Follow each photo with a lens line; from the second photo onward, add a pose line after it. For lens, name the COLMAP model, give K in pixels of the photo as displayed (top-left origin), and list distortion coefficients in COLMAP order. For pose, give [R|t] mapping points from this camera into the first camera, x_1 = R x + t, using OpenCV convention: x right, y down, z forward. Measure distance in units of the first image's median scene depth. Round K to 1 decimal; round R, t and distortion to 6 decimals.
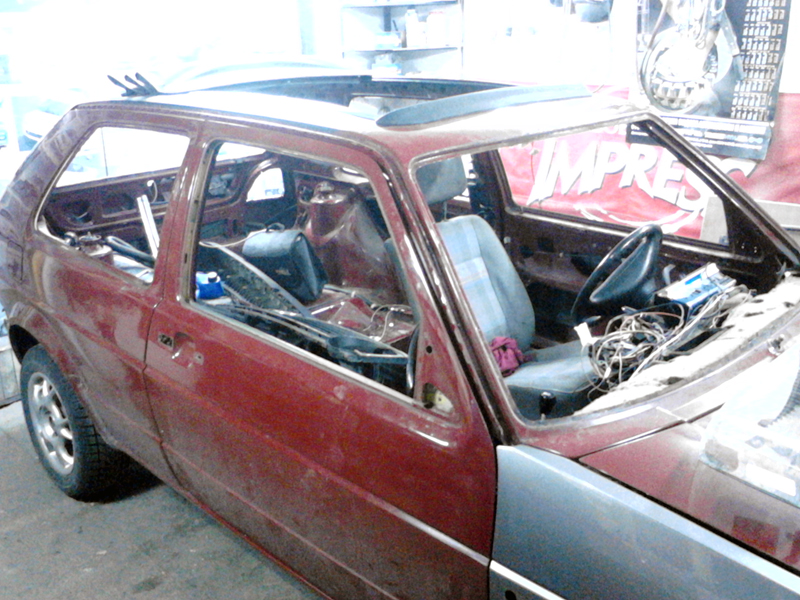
lens RADIAL K [[793.3, 0, 400.0], [0, 793.3, 300.0], [0, 0, 1]] dist [-0.005939, 0.009265]
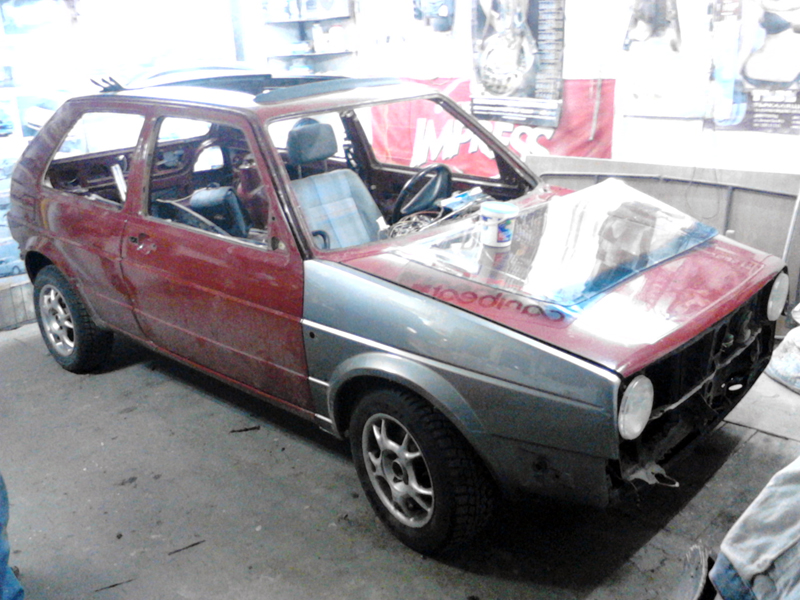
lens RADIAL K [[798.9, 0, 400.0], [0, 798.9, 300.0], [0, 0, 1]] dist [0.003526, -0.028996]
pose [[0.999109, -0.033508, 0.025647, 0.132145], [0.033558, 0.999436, -0.001490, 0.125405], [-0.025582, 0.002350, 0.999670, -0.420506]]
